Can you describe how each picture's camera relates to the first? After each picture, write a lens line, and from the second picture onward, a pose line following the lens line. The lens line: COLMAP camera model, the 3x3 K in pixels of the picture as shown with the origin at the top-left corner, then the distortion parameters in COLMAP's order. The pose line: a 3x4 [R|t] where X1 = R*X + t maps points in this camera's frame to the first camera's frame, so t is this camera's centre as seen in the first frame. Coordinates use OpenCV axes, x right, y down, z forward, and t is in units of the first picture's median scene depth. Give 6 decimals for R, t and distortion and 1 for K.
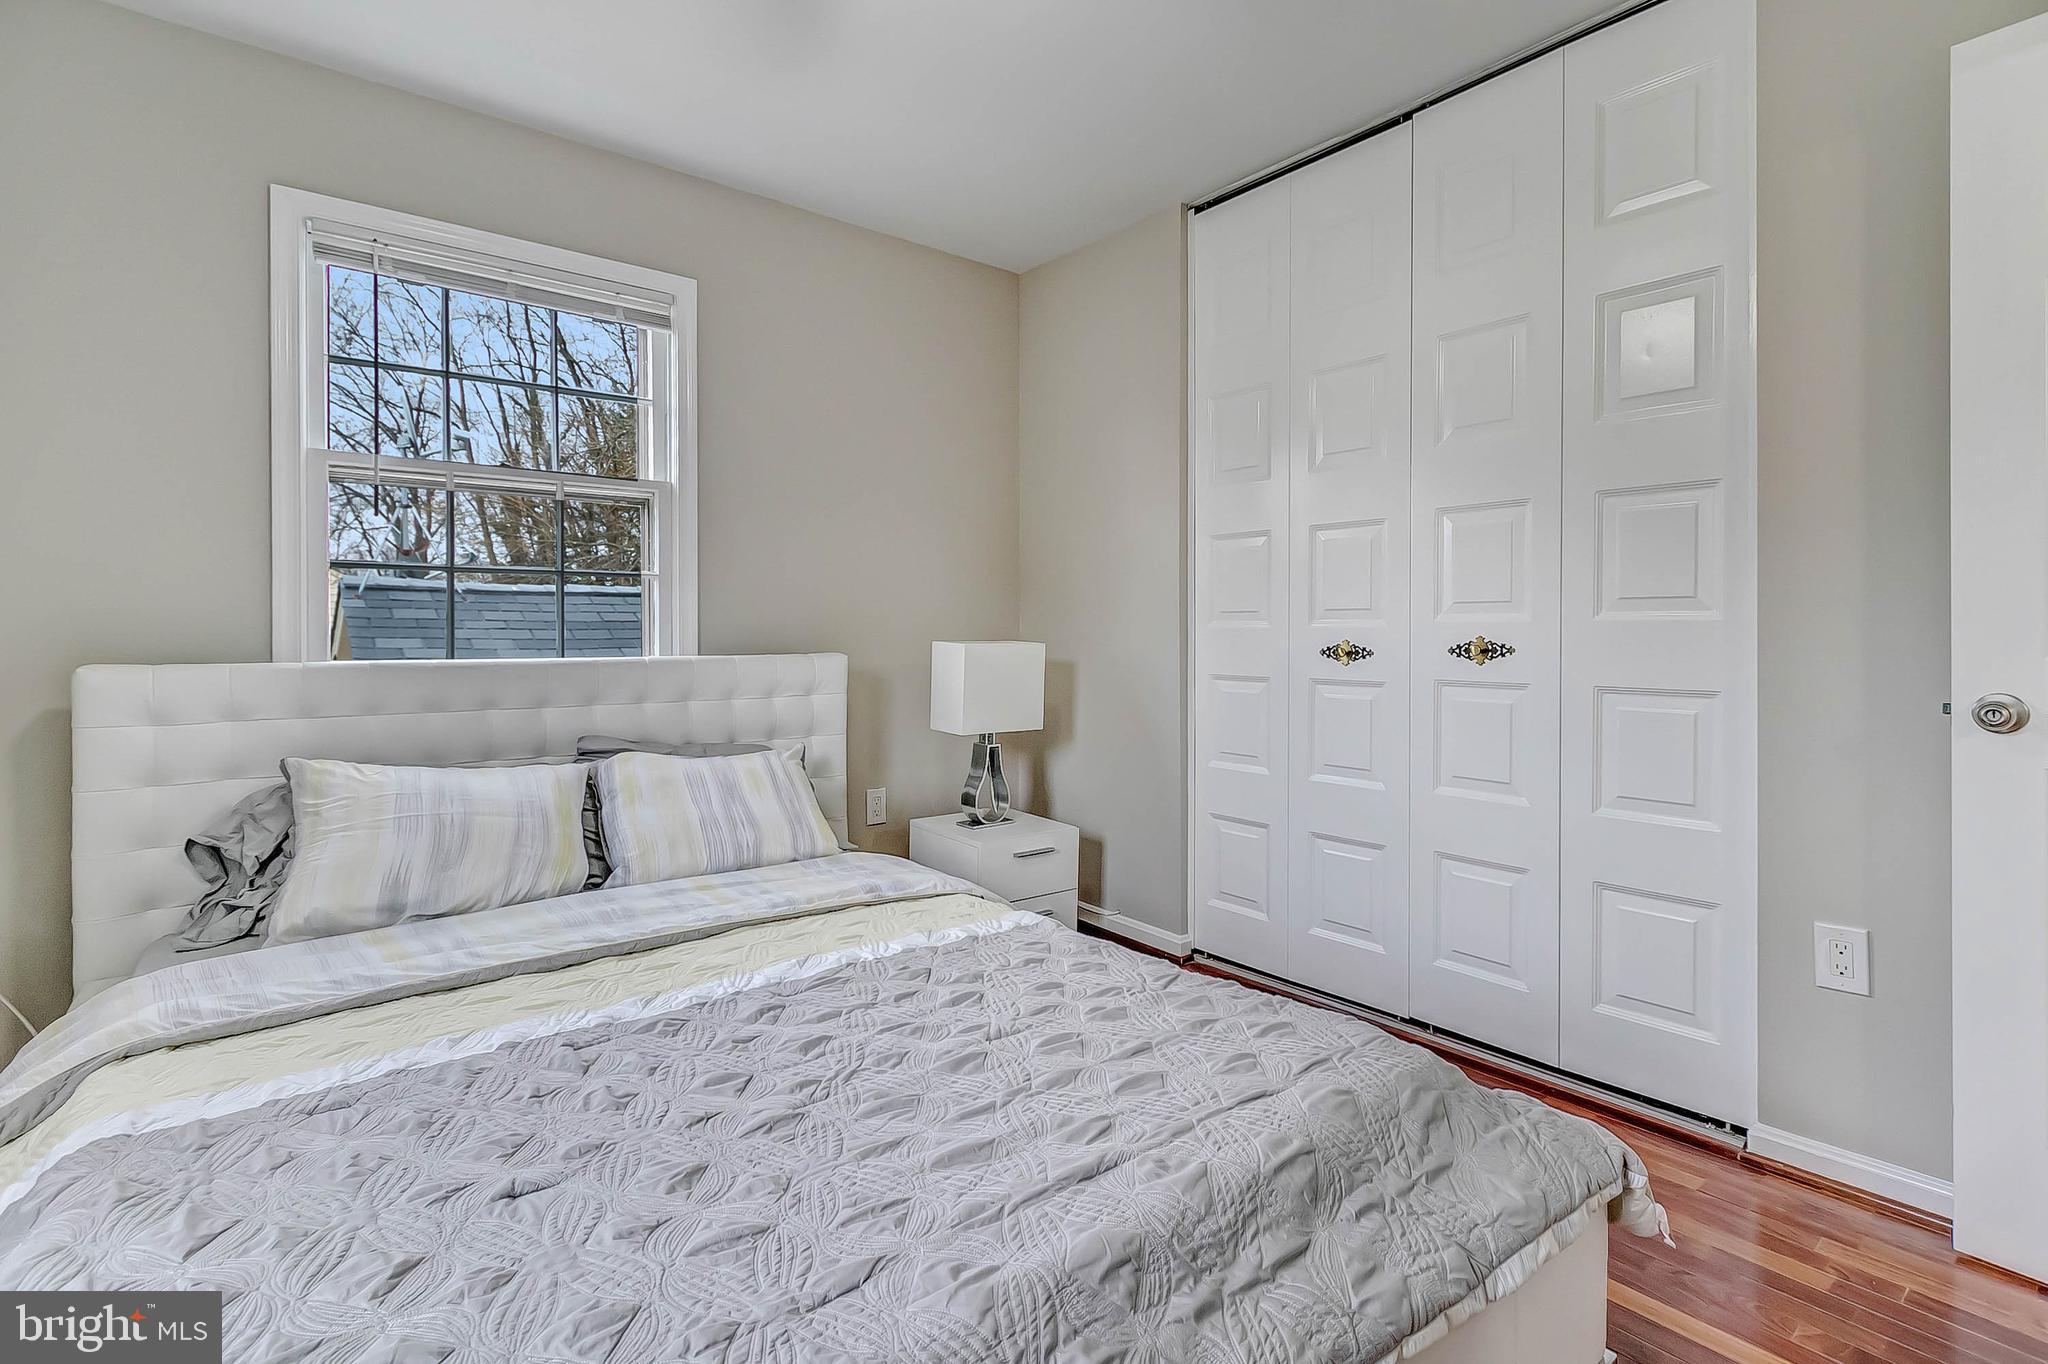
lens RADIAL K [[950.0, 0, 1026.9], [0, 950.0, 633.1], [0, 0, 1]] dist [0.000576, -0.001245]
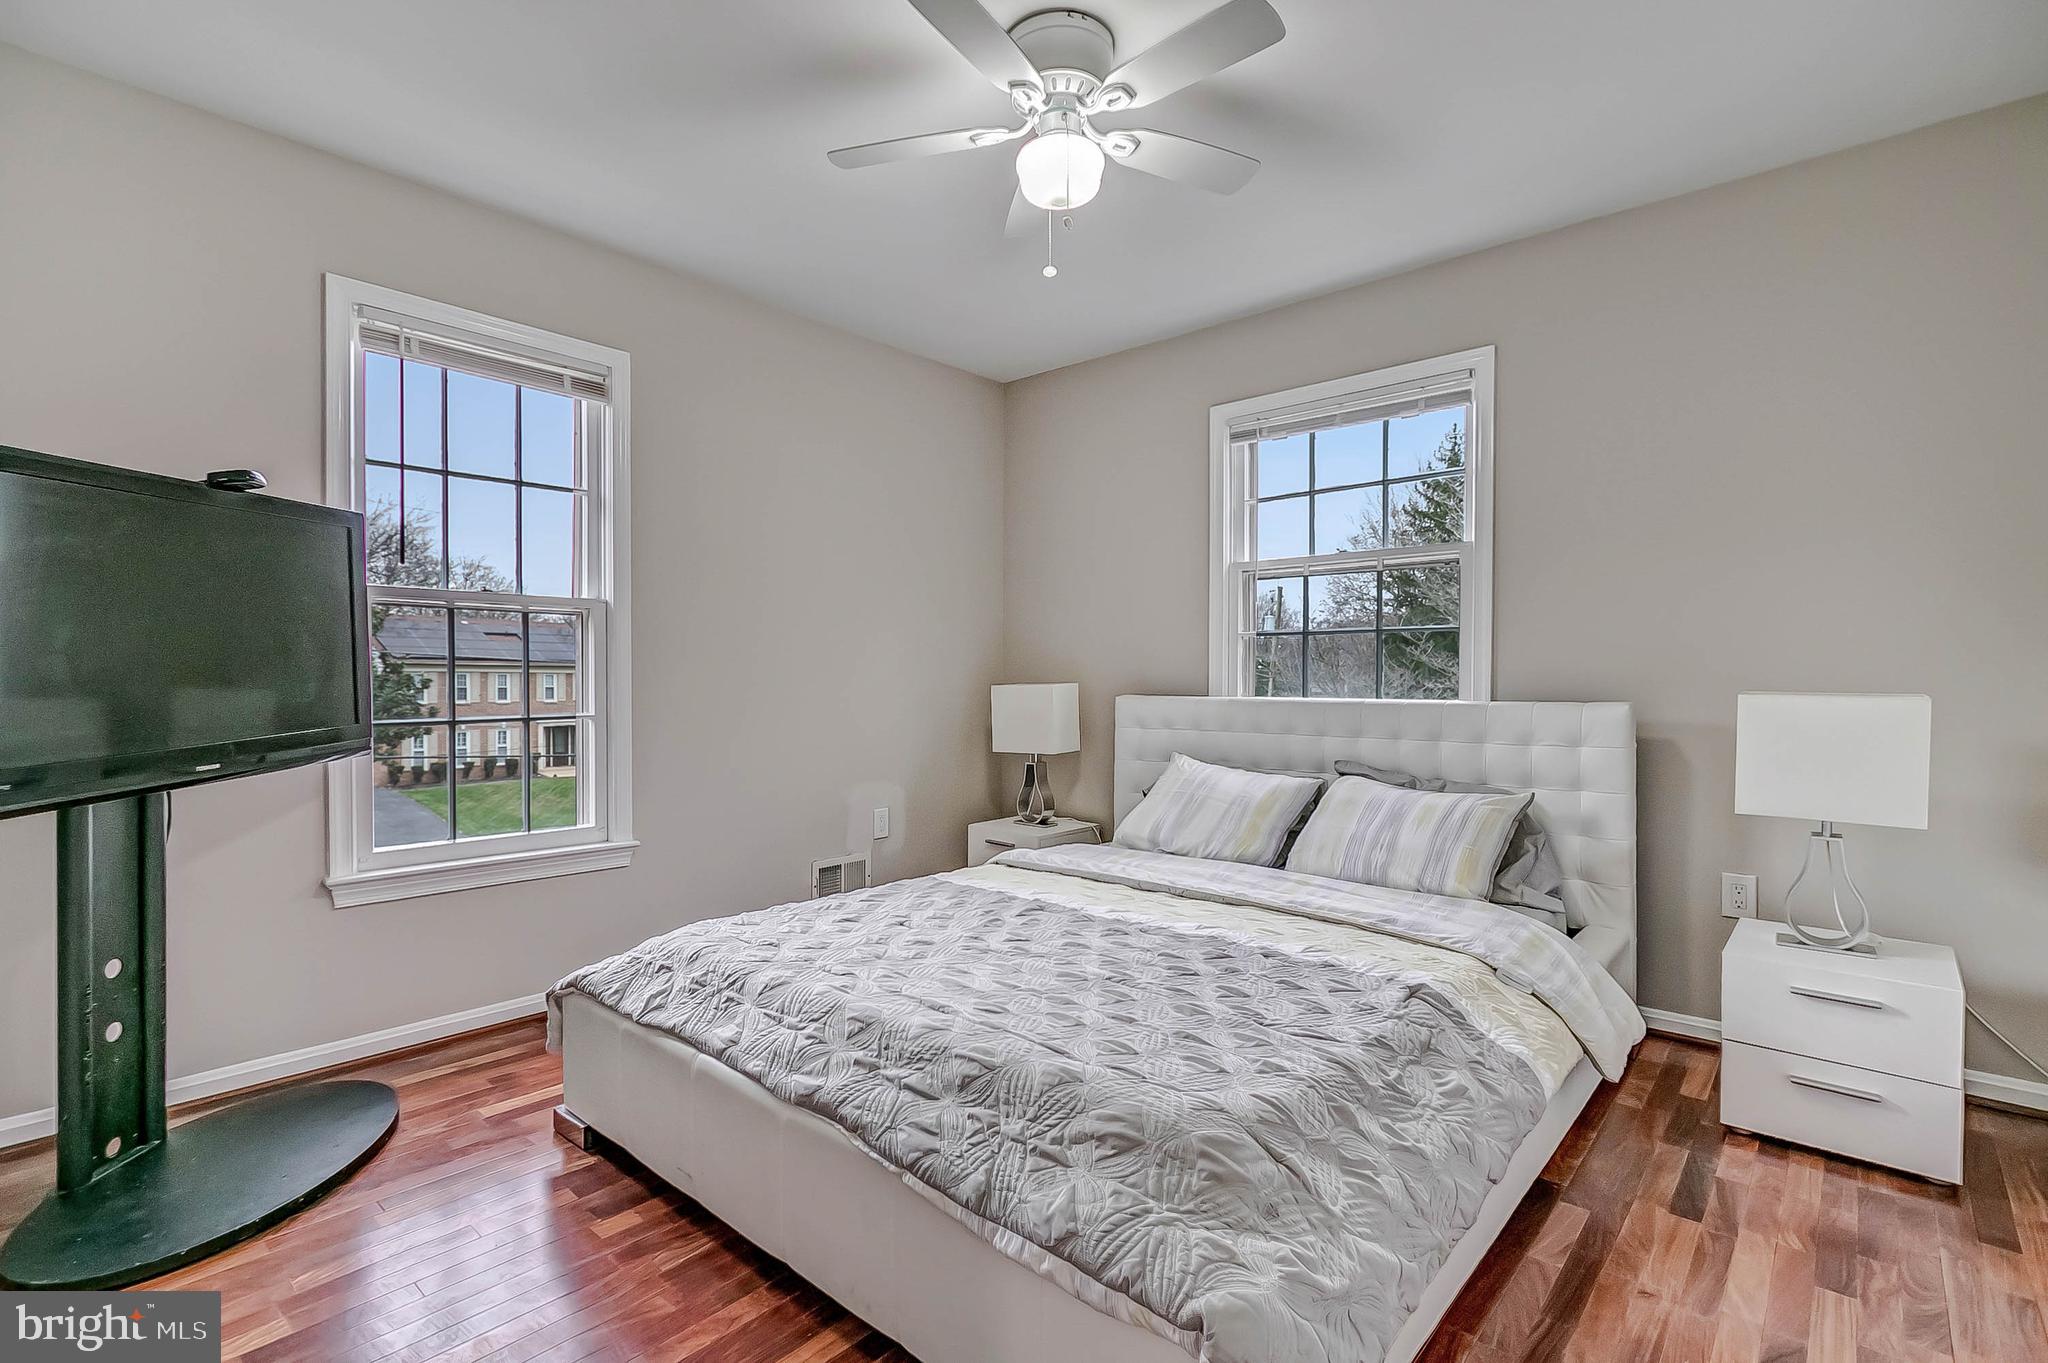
lens RADIAL K [[950.0, 0, 1022.6], [0, 950.0, 684.3], [0, 0, 1]] dist [0.000576, -0.001245]
pose [[0.173560, 0.011758, -0.984753, 0.880106], [-0.002641, 0.999931, 0.011474, -0.009465], [0.984820, 0.000609, 0.173579, 0.436786]]
